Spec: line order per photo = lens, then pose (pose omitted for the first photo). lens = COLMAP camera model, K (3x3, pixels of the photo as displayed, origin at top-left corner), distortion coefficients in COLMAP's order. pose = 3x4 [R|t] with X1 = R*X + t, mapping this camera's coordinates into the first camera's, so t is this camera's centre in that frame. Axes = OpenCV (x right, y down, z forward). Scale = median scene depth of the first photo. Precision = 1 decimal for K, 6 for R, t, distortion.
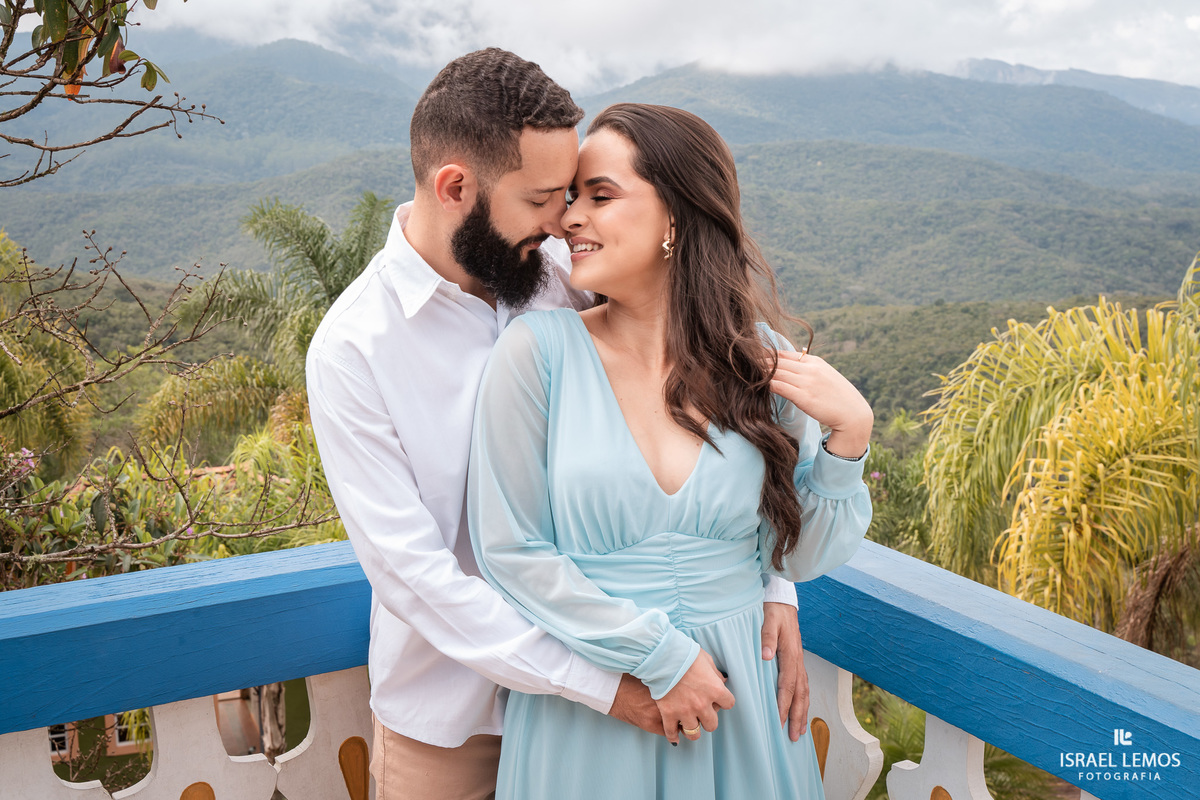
lens RADIAL K [[1579.1, 0, 597.8], [0, 1579.1, 400.5], [0, 0, 1]] dist [-0.015749, -0.026020]
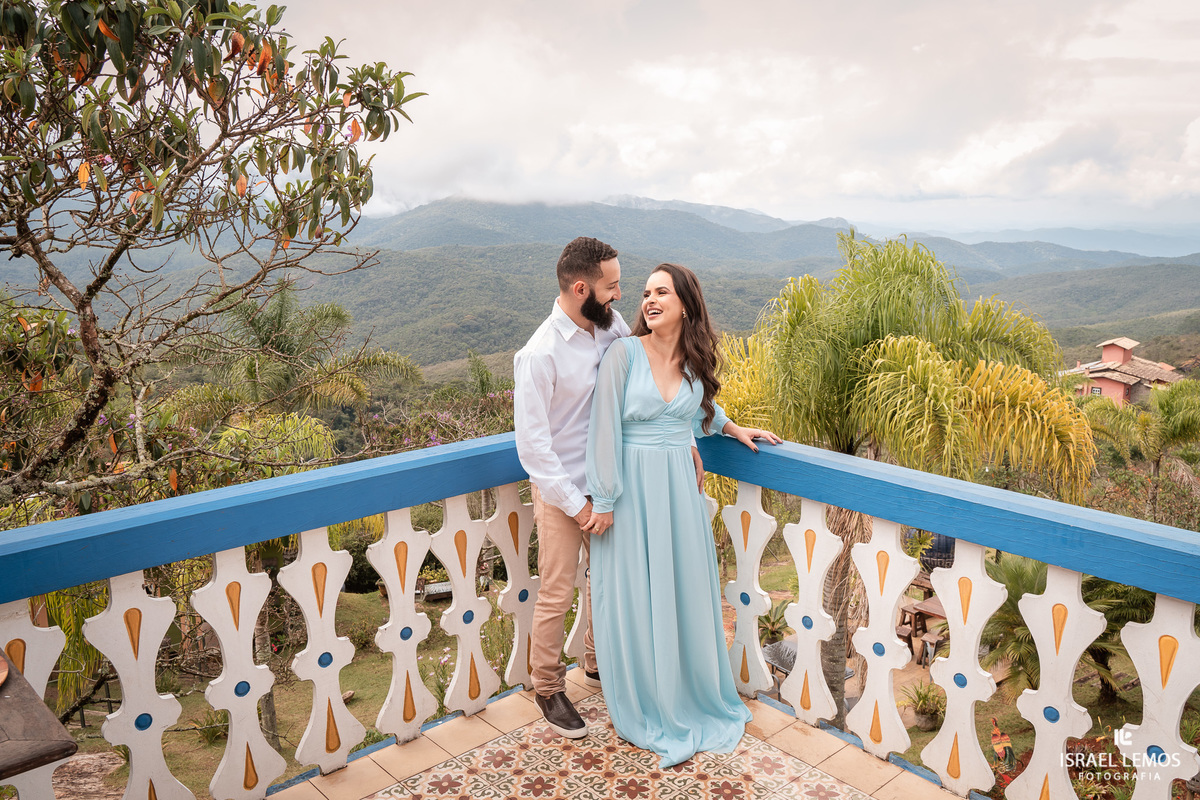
lens RADIAL K [[960.6, 0, 600.0], [0, 960.6, 400.0], [0, 0, 1]] dist [-0.001608, -0.004454]
pose [[0.977566, -0.043532, 0.206081, -0.393053], [0.043903, 0.999032, 0.002771, 0.047243], [-0.206002, 0.006338, 0.978531, -0.604628]]
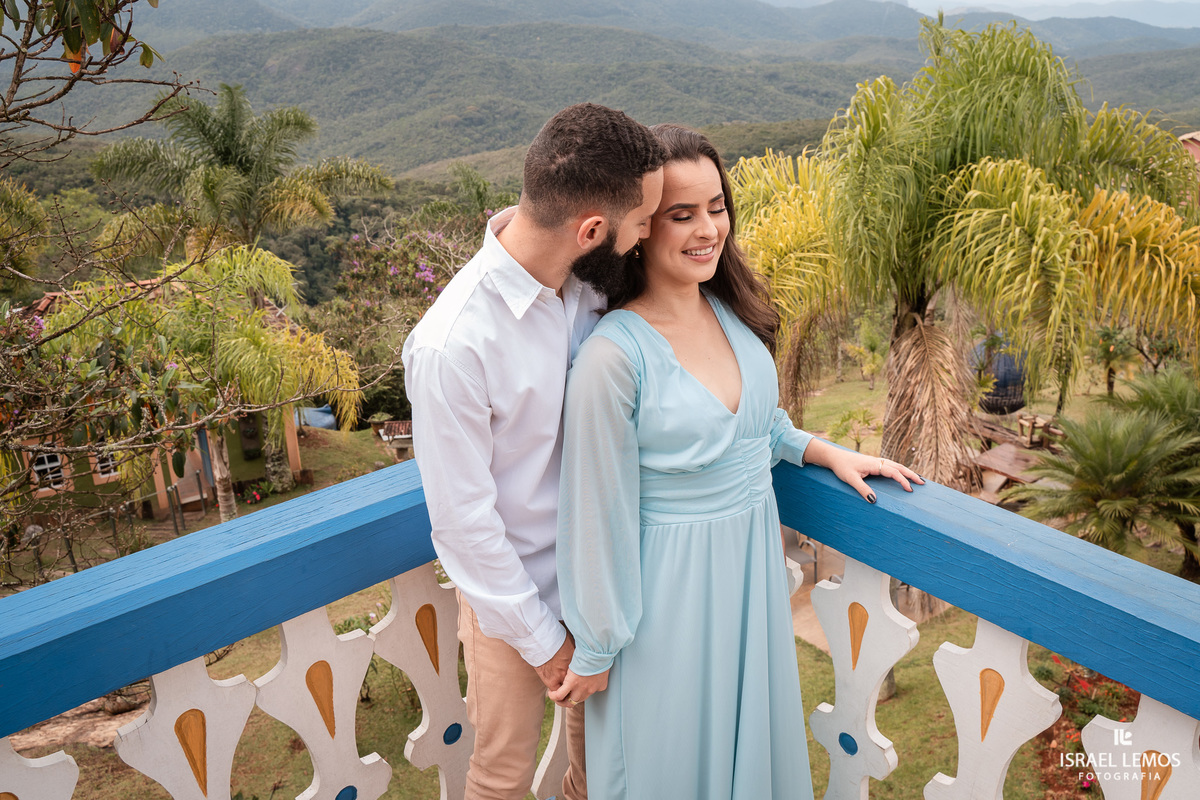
lens RADIAL K [[1023.8, 0, 607.2], [0, 1023.8, 389.9], [0, 0, 1]] dist [-0.004549, -0.003345]
pose [[0.979272, -0.083346, 0.184608, -0.181853], [0.048628, 0.981502, 0.185173, -0.139840], [-0.196627, -0.172358, 0.965210, 0.198909]]
